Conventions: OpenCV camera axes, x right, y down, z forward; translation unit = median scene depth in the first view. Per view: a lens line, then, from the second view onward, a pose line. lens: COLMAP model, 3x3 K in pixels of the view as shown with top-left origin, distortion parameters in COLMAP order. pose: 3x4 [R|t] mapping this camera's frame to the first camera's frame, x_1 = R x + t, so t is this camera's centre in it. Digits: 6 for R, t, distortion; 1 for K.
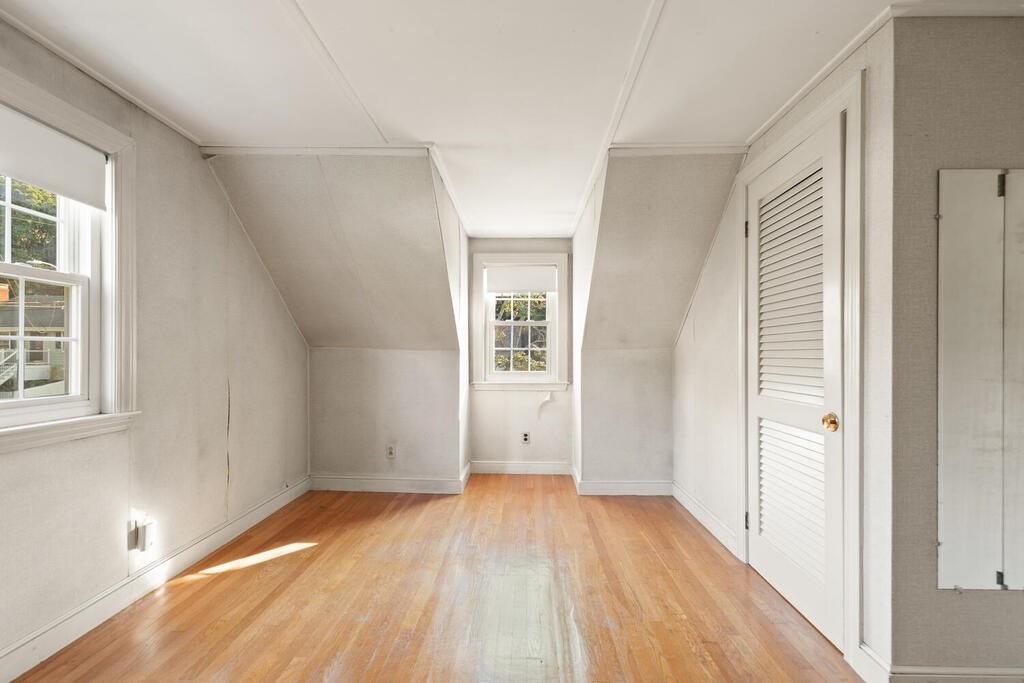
lens RADIAL K [[464.0, 0, 510.0], [0, 464.0, 347.9], [0, 0, 1]] dist [0.002896, -0.002499]
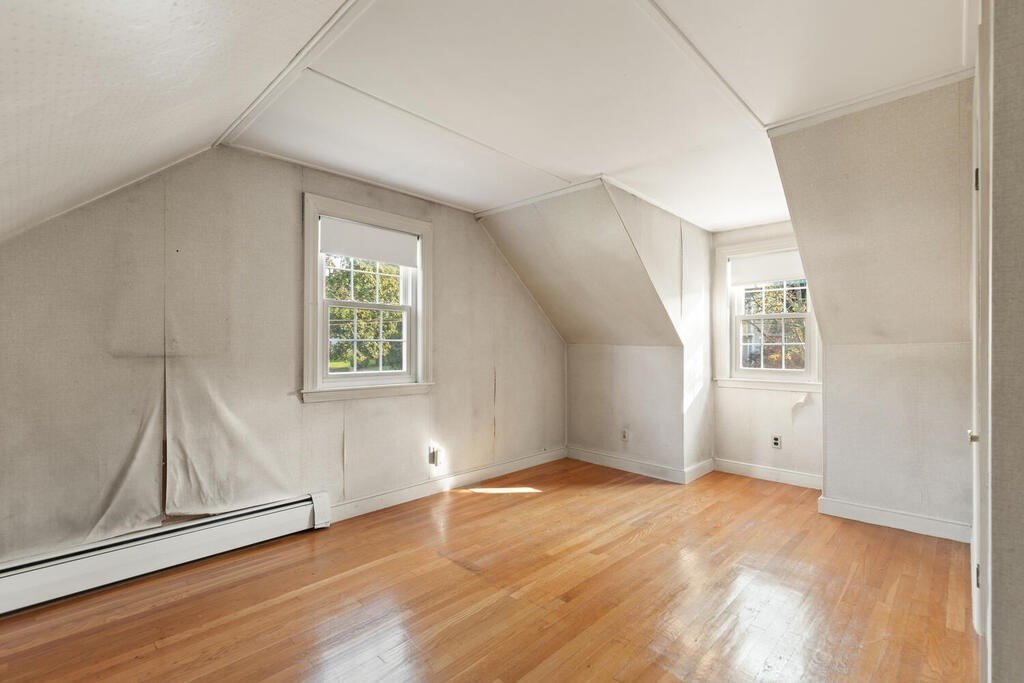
lens RADIAL K [[464.0, 0, 507.0], [0, 464.0, 340.9], [0, 0, 1]] dist [0.002896, -0.002499]
pose [[0.726106, -0.012453, -0.687470, 0.425177], [0.007309, 0.999919, -0.010393, 0.002233], [0.687544, 0.002522, 0.726138, -0.035720]]
